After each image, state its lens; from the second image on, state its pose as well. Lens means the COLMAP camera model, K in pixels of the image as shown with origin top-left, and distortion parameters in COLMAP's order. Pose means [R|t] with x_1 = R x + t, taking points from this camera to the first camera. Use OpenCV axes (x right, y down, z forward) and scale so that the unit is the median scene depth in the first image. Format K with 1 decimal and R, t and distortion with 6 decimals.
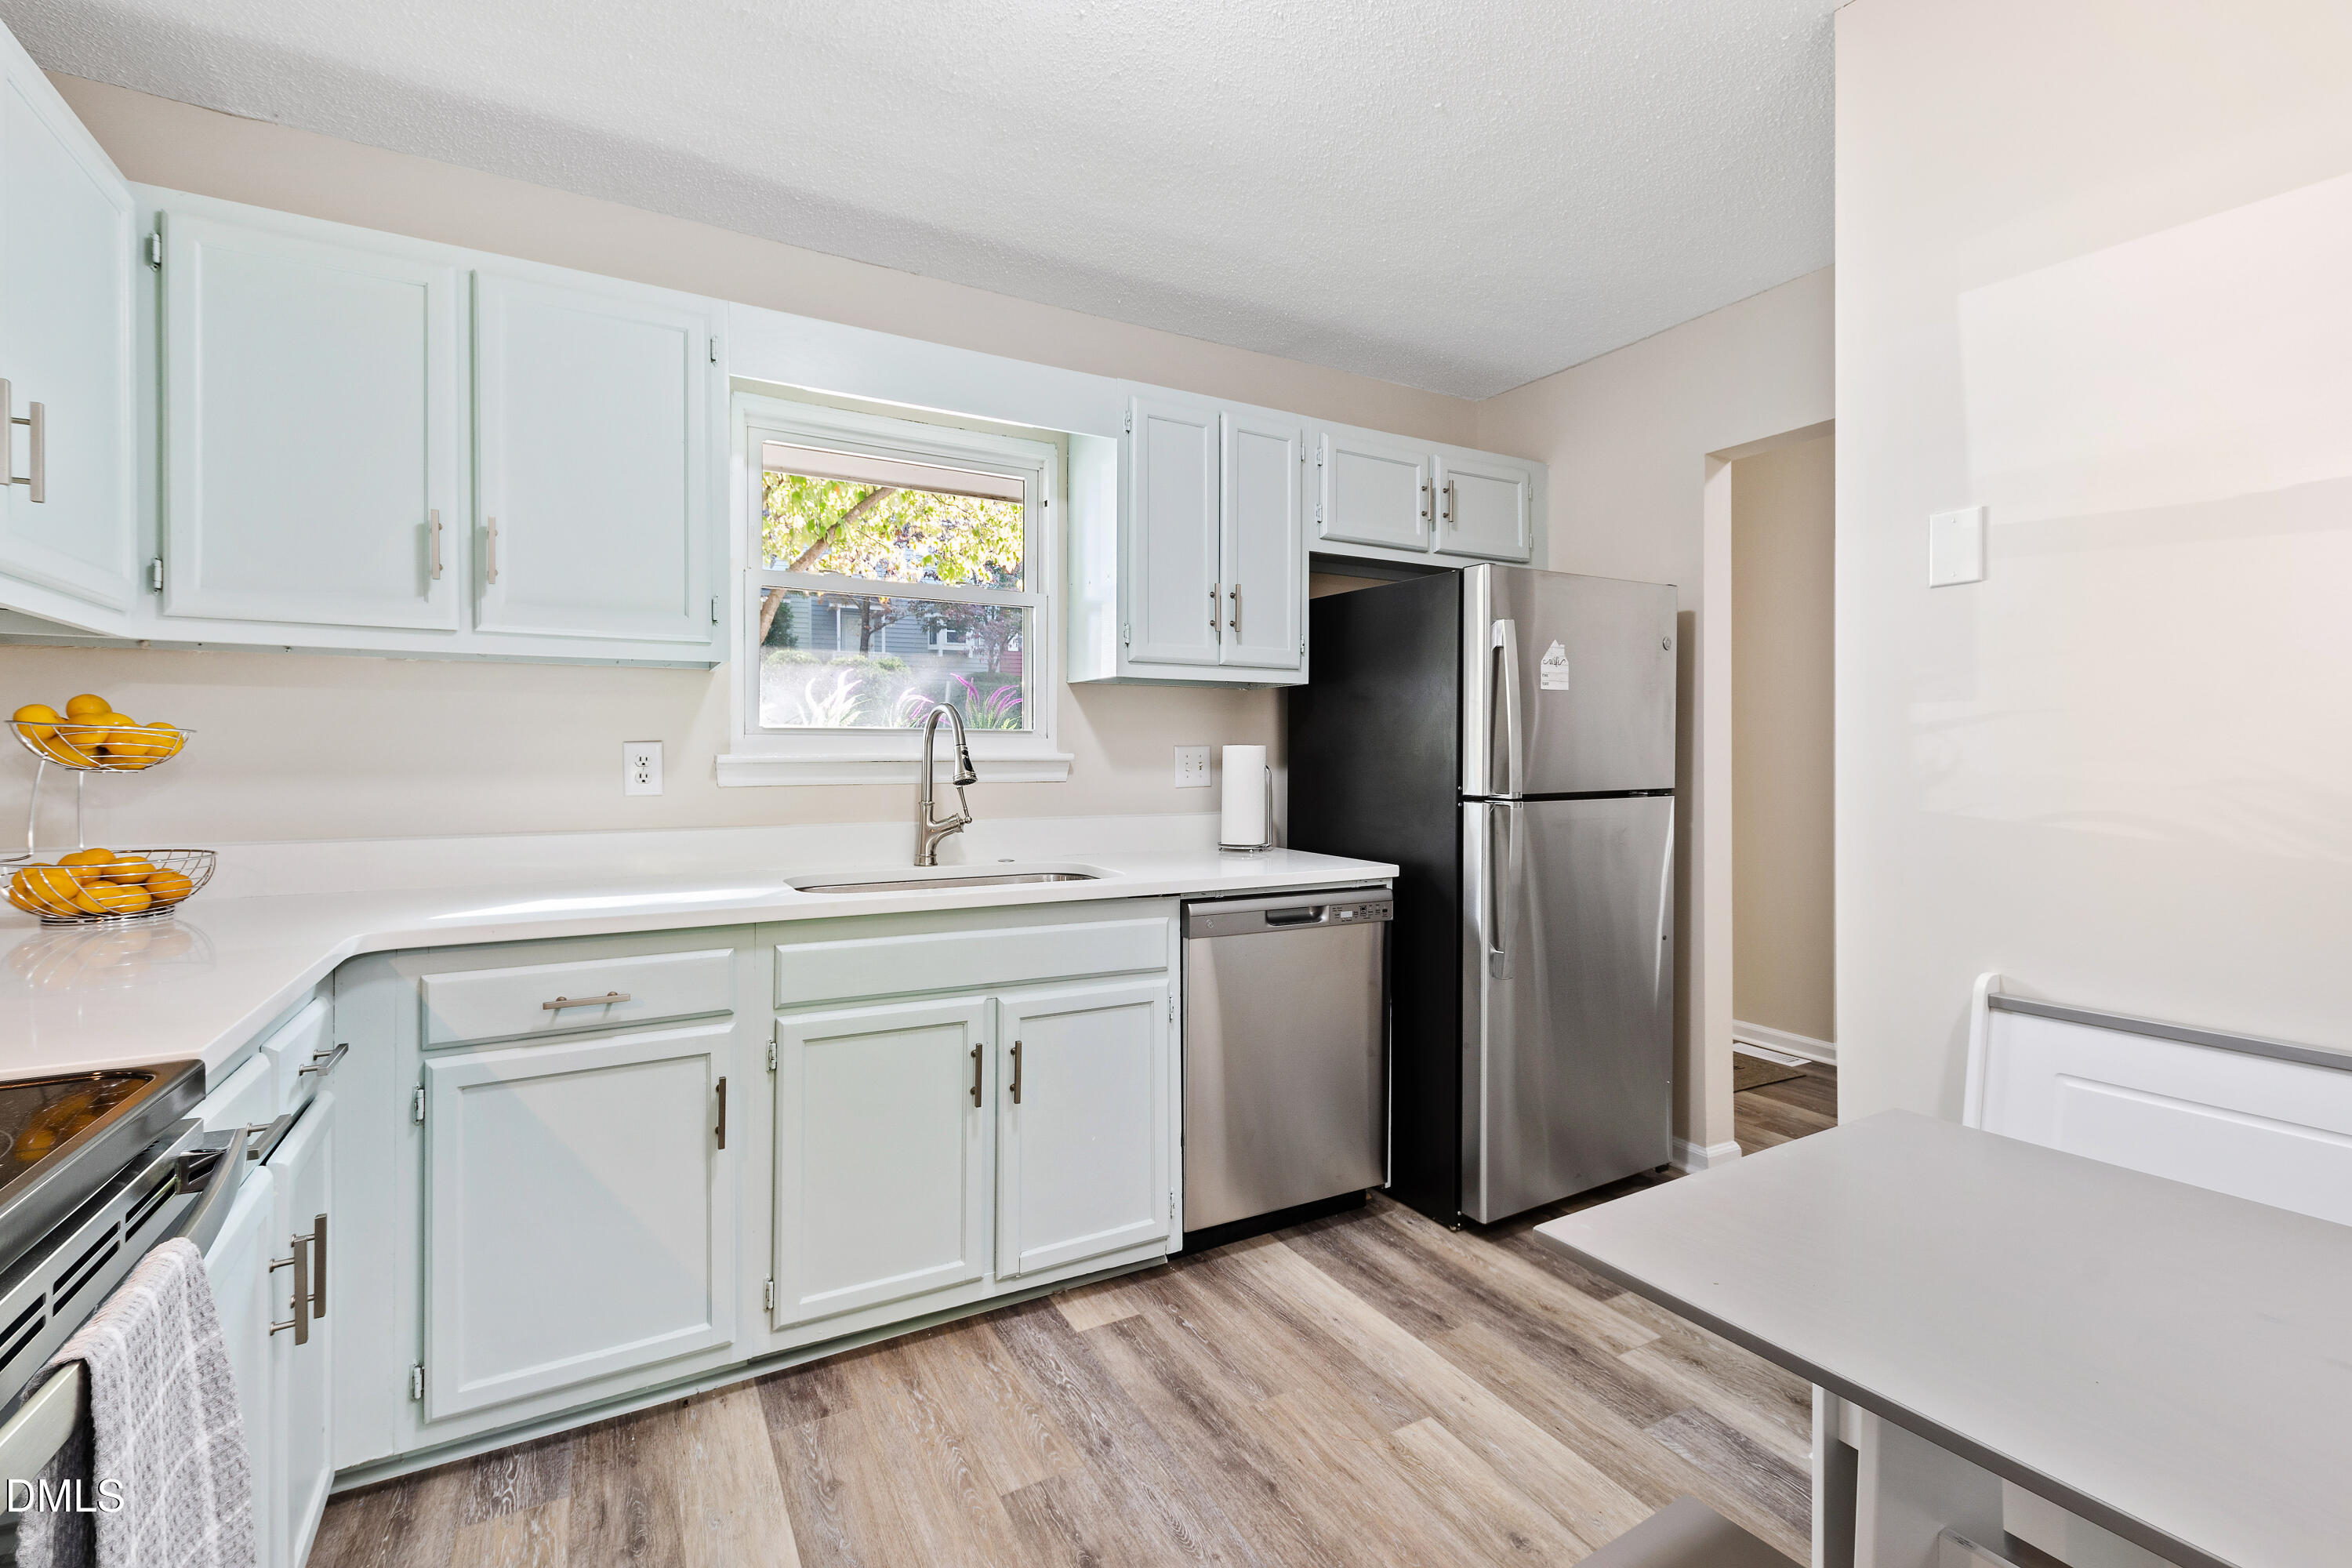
lens RADIAL K [[1022.0, 0, 1175.1], [0, 1022.0, 762.8], [0, 0, 1]] dist [0.001524, -0.000473]
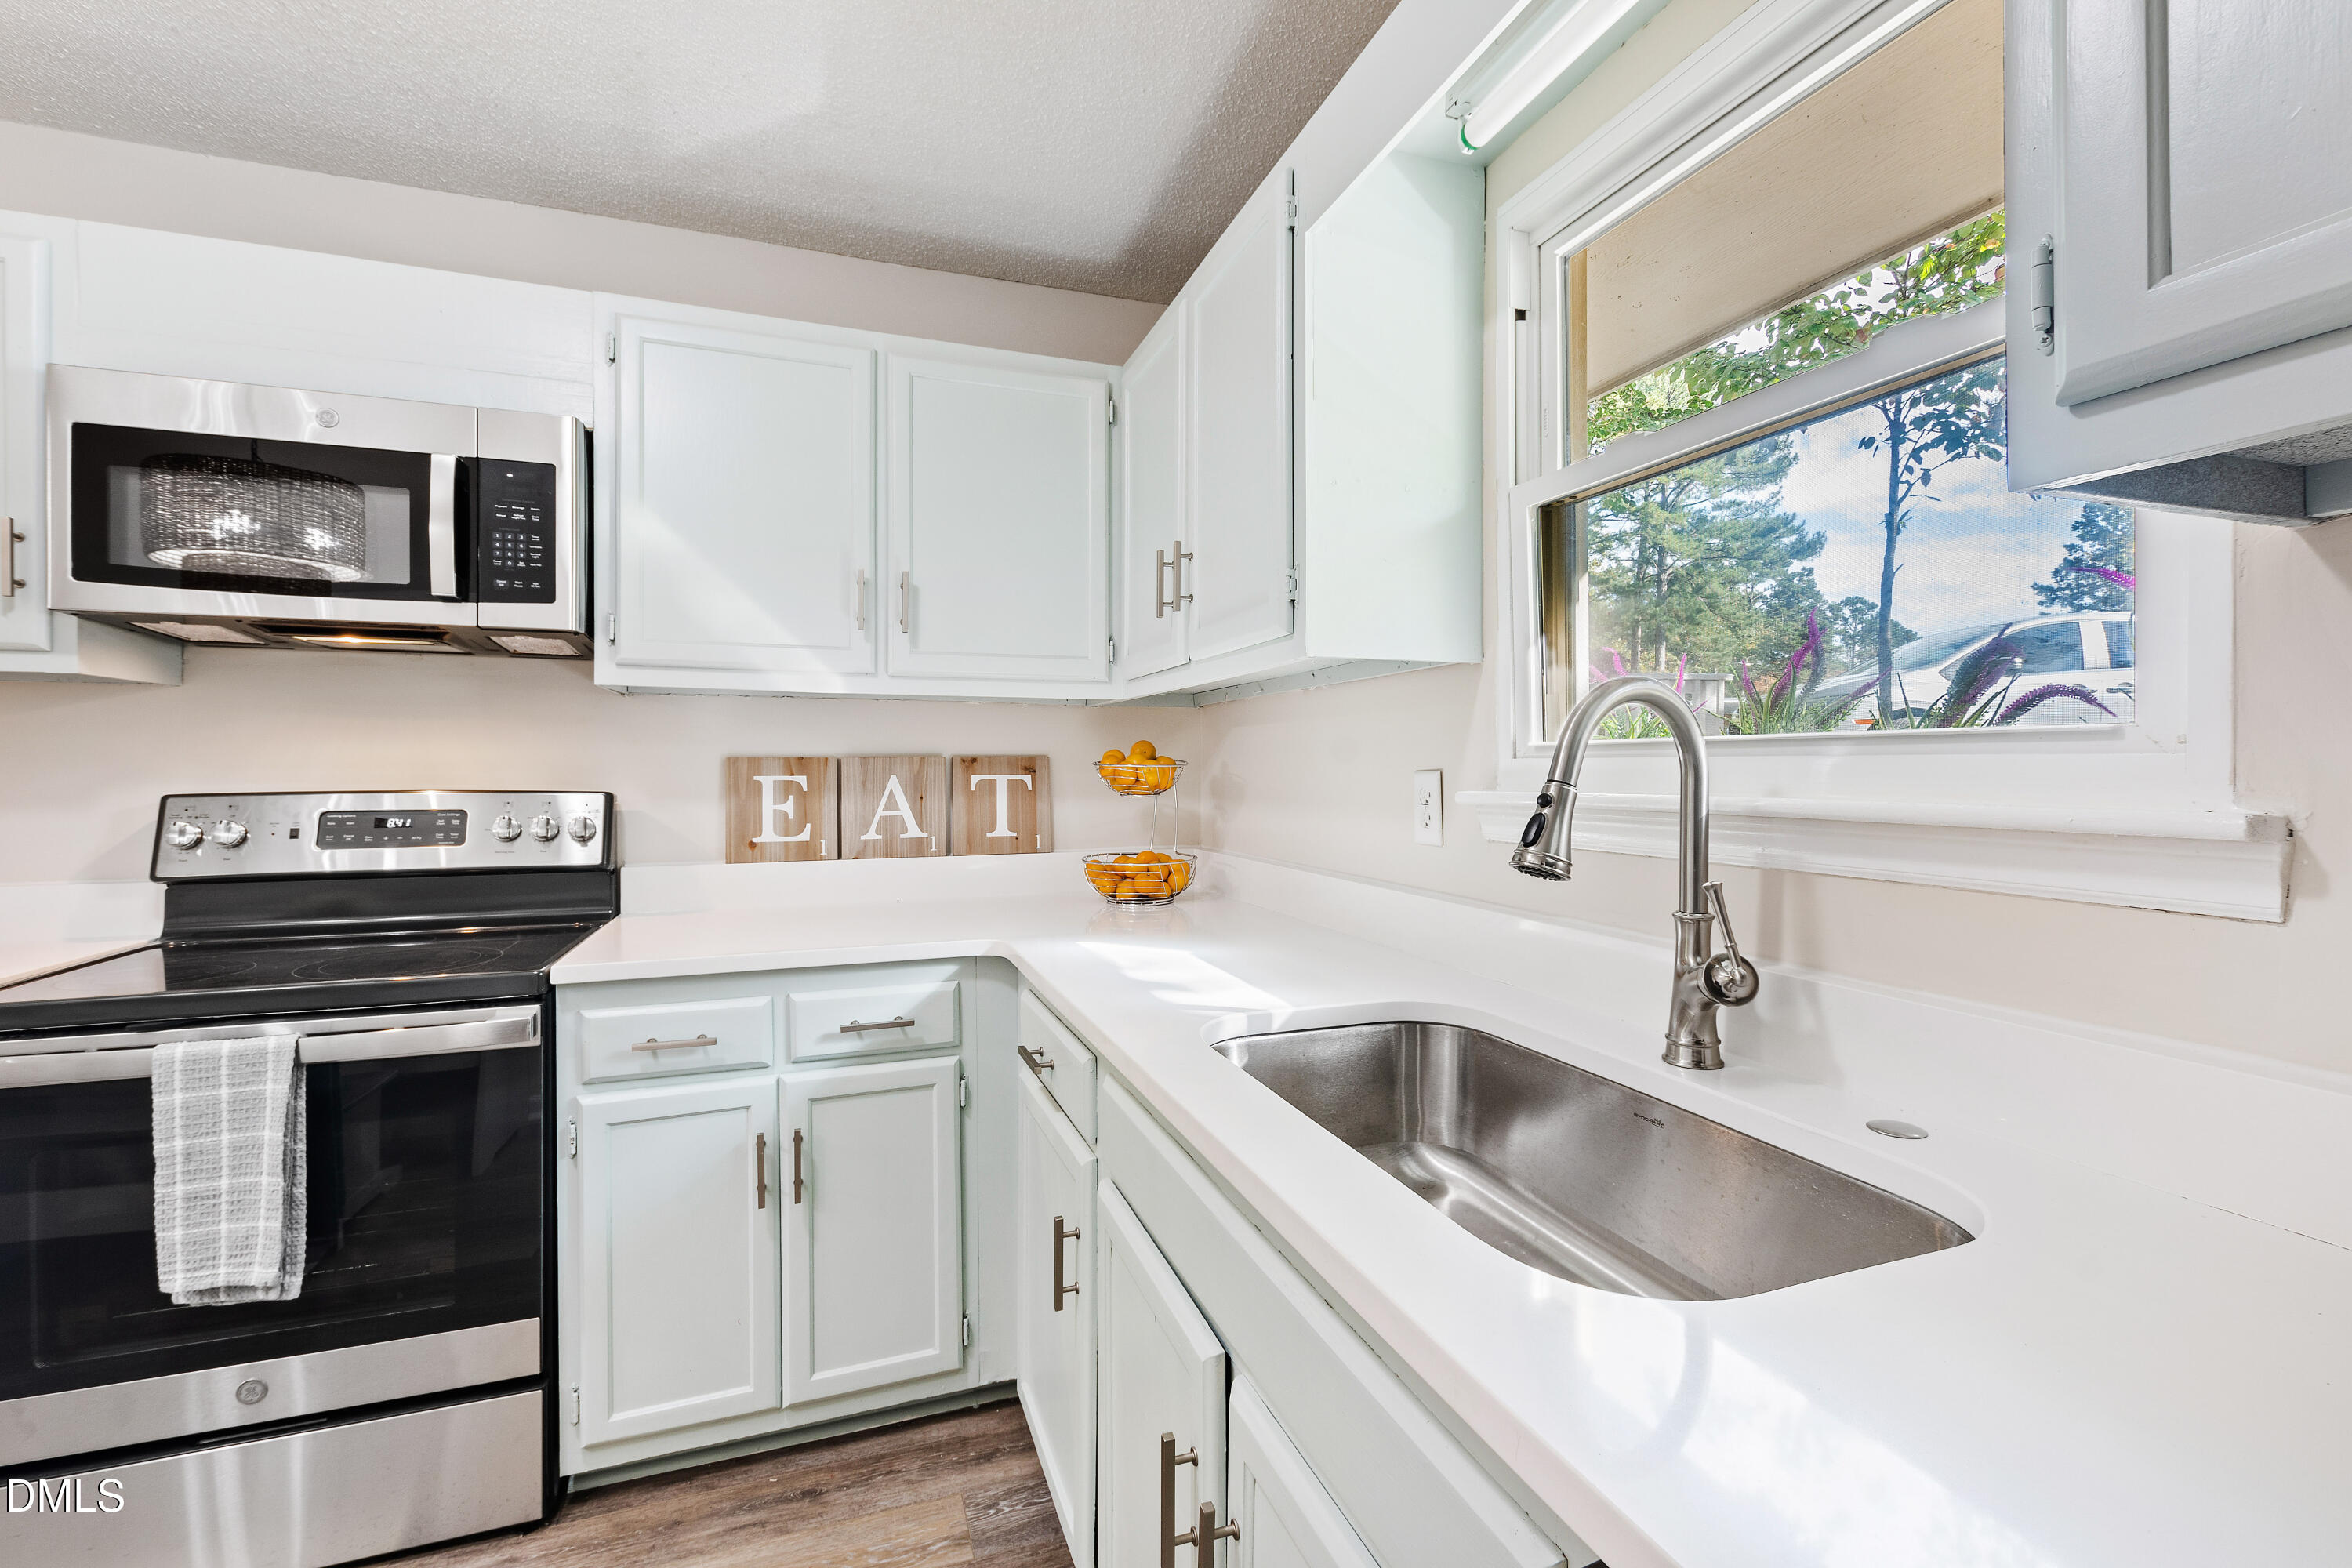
lens RADIAL K [[1016.8, 0, 1175.6], [0, 1016.8, 772.6], [0, 0, 1]] dist [-0.000420, -0.000264]
pose [[-0.172325, 0.008549, -0.985003, 0.282990], [-0.000619, 0.999961, 0.008787, -0.032973], [0.985040, 0.002124, -0.172313, 1.198824]]
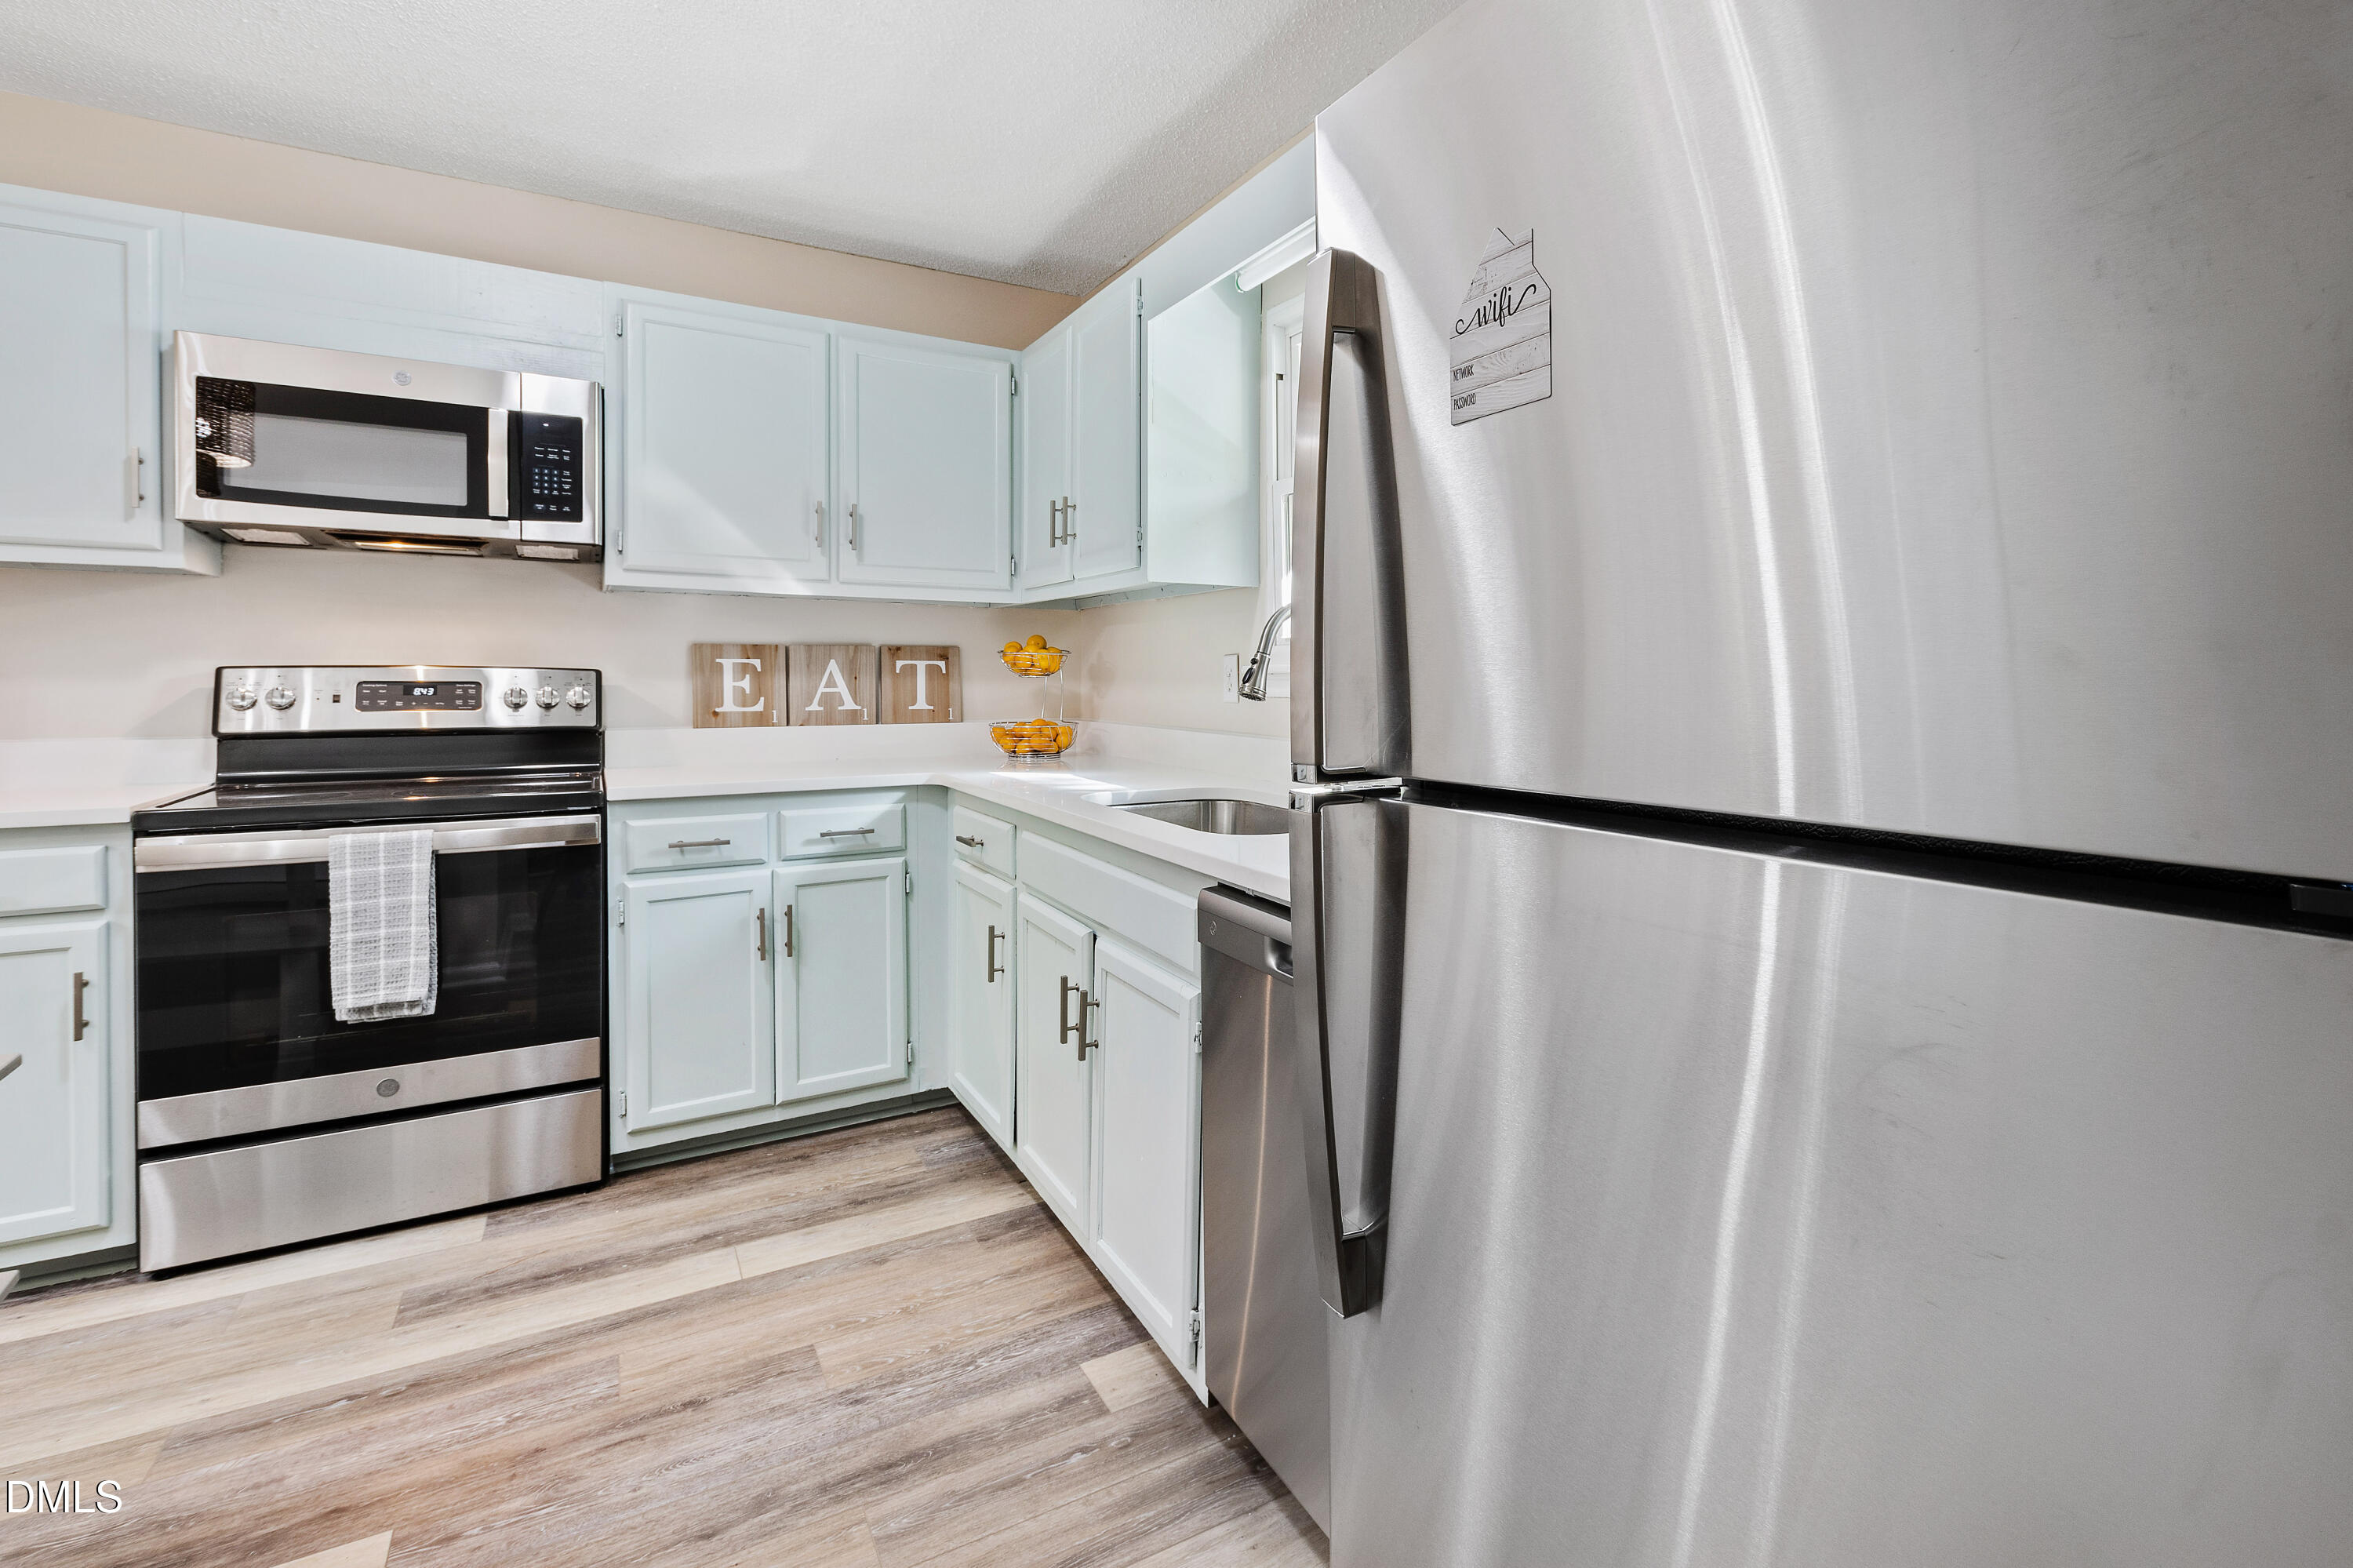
lens RADIAL K [[1122.0, 0, 1319.3], [0, 1122.0, 694.5], [0, 0, 1]] dist [-0.000322, -0.001044]
pose [[0.059849, 0.019959, -0.998008, 0.921719], [-0.007156, 0.999783, 0.019566, -0.002747], [0.998182, 0.005971, 0.059979, 1.295367]]
